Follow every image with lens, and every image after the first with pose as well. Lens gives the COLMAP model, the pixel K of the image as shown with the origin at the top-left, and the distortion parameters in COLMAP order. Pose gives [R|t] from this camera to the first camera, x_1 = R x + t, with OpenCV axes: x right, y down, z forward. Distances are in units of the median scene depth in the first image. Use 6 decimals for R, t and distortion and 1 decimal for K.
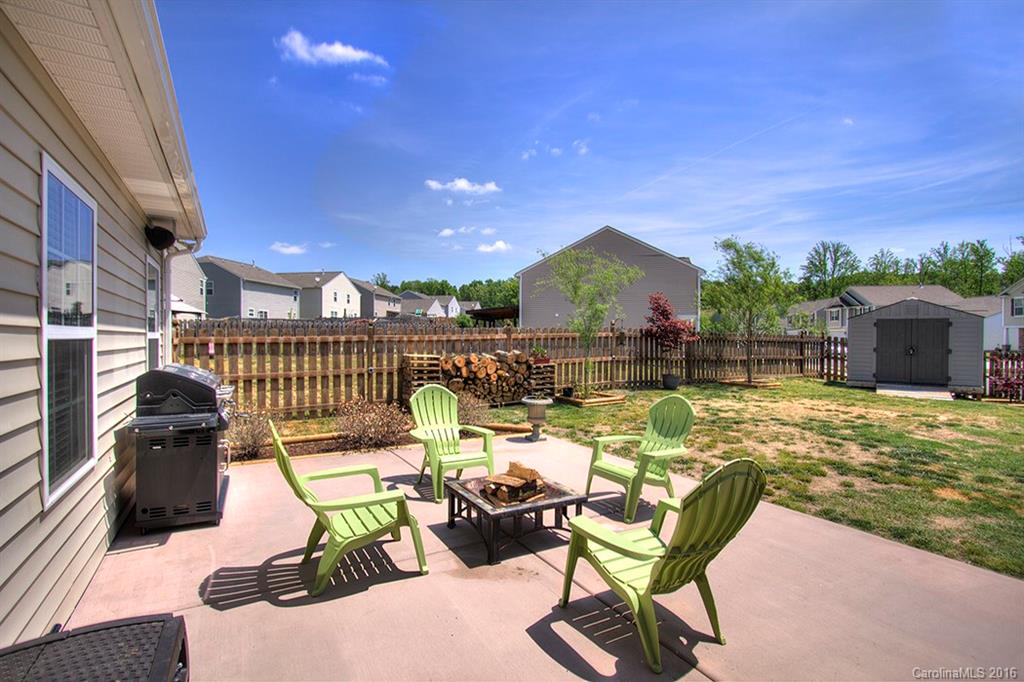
lens RADIAL K [[472.3, 0, 512.0], [0, 472.3, 341.0], [0, 0, 1]] dist [0.000184, -0.000055]
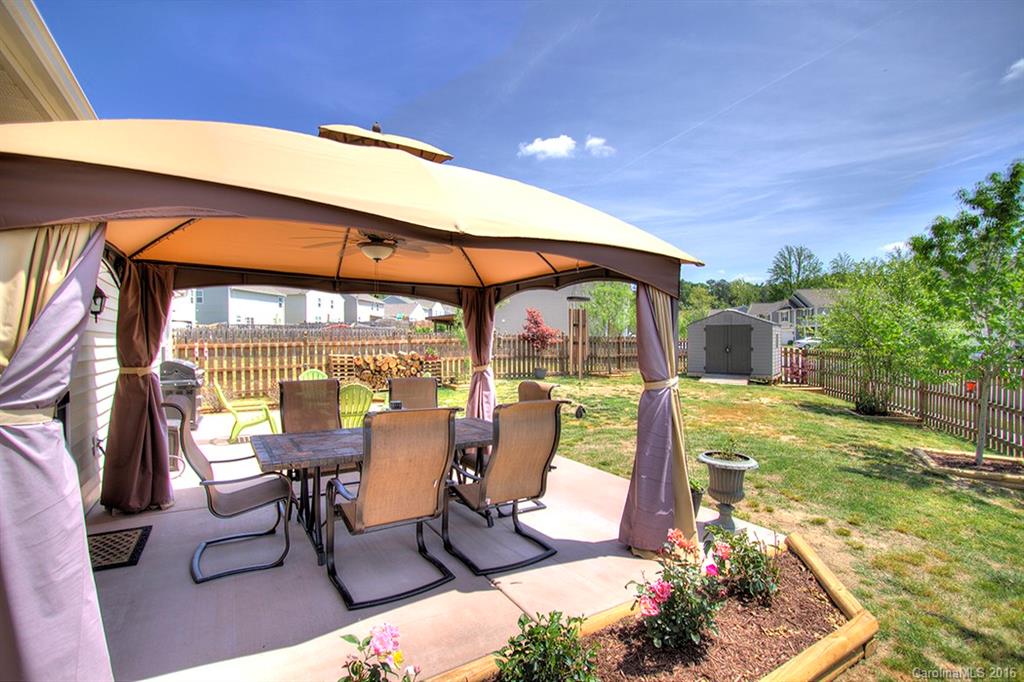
lens RADIAL K [[477.5, 0, 512.0], [0, 477.5, 341.0], [0, 0, 1]] dist [-0.000815, -0.000103]
pose [[0.999928, -0.008901, 0.007997, 0.246365], [0.008930, 0.999954, -0.003621, -0.002729], [-0.007964, 0.003692, 0.999961, -0.365363]]
